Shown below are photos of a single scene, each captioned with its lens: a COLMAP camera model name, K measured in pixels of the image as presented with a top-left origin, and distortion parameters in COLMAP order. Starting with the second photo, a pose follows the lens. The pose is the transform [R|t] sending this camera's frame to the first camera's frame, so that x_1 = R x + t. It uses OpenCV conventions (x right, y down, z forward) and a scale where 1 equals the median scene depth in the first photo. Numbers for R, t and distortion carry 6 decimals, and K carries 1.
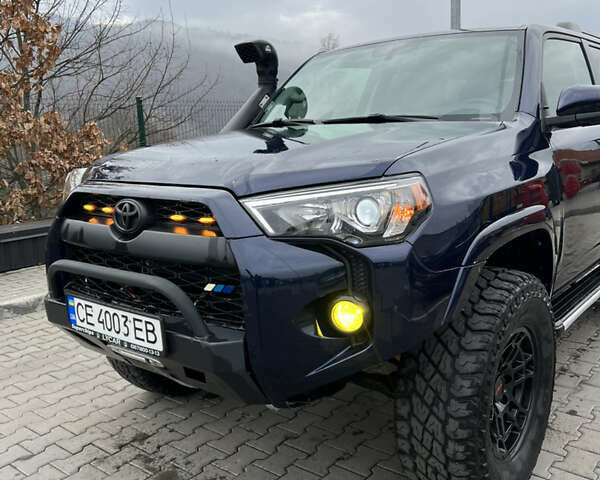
lens RADIAL K [[602.3, 0, 301.0], [0, 602.3, 246.5], [0, 0, 1]] dist [0.040642, -0.044281]
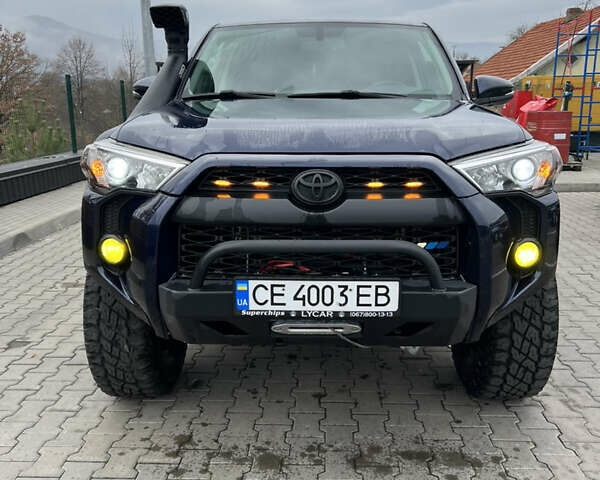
lens RADIAL K [[601.7, 0, 300.0], [0, 601.7, 240.0], [0, 0, 1]] dist [0.086228, -0.157998]
pose [[0.797629, -0.103655, 0.594175, -0.910144], [0.091231, 0.994522, 0.051026, -0.017008], [-0.596209, 0.013507, 0.802716, 0.238035]]
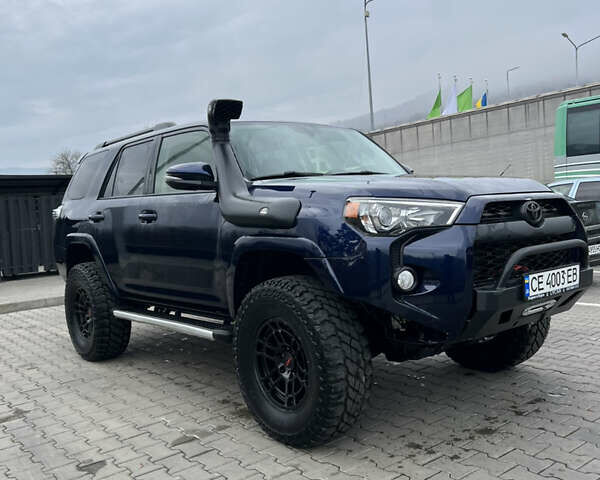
lens RADIAL K [[602.3, 0, 301.0], [0, 602.3, 246.5], [0, 0, 1]] dist [0.040642, -0.044281]
pose [[0.206757, -0.040364, 0.977559, -1.917802], [0.239808, 0.970762, -0.010637, -0.090594], [-0.948548, 0.236626, 0.210392, 1.268439]]
